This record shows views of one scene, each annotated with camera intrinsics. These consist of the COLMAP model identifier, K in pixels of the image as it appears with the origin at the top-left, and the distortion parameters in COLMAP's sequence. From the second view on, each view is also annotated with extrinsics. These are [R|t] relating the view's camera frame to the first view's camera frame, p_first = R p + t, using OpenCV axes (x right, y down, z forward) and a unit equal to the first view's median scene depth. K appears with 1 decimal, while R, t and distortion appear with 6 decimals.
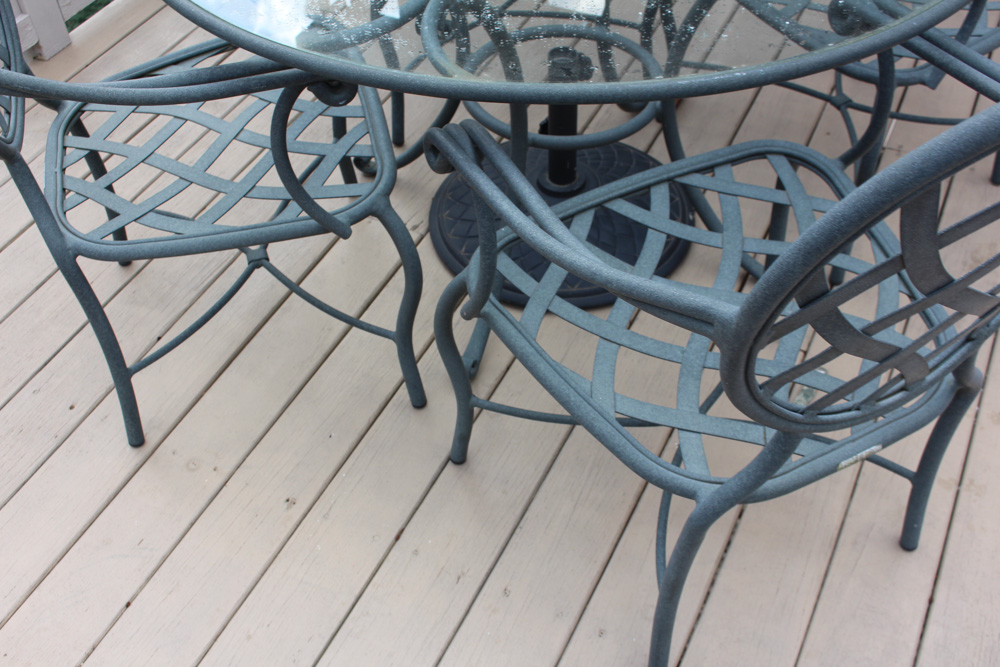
lens RADIAL K [[1050.8, 0, 500.0], [0, 1050.8, 333.5], [0, 0, 1]] dist [-0.118259, 0.029498]
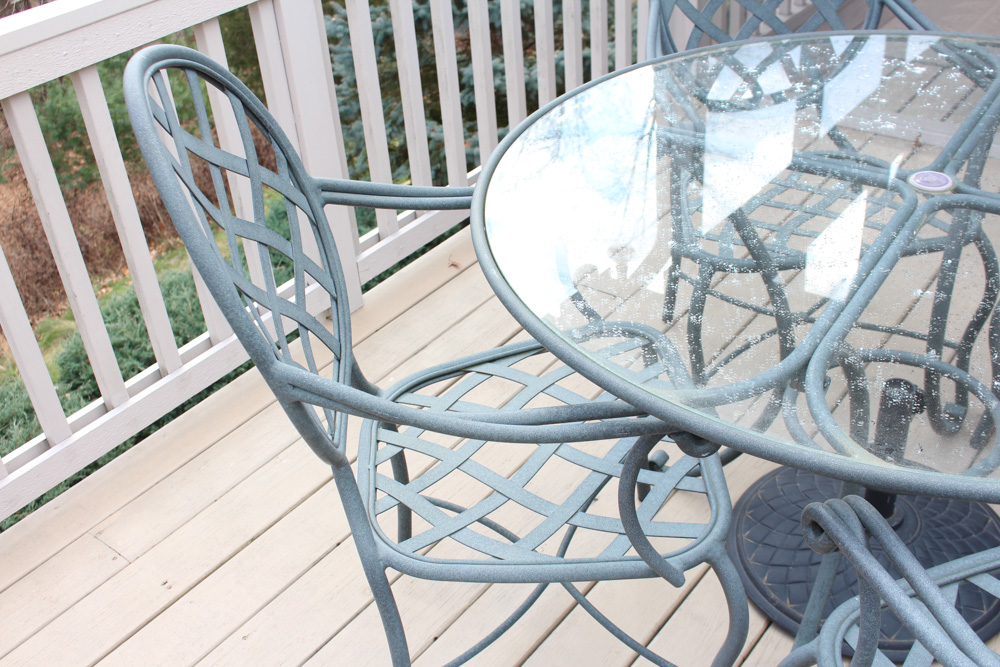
lens RADIAL K [[1050.8, 0, 500.0], [0, 1050.8, 333.5], [0, 0, 1]] dist [-0.118259, 0.029498]
pose [[0.977862, 0.076947, -0.194592, -0.136798], [-0.117536, 0.971353, -0.206541, -0.097886], [0.173125, 0.224840, 0.958893, 0.043810]]
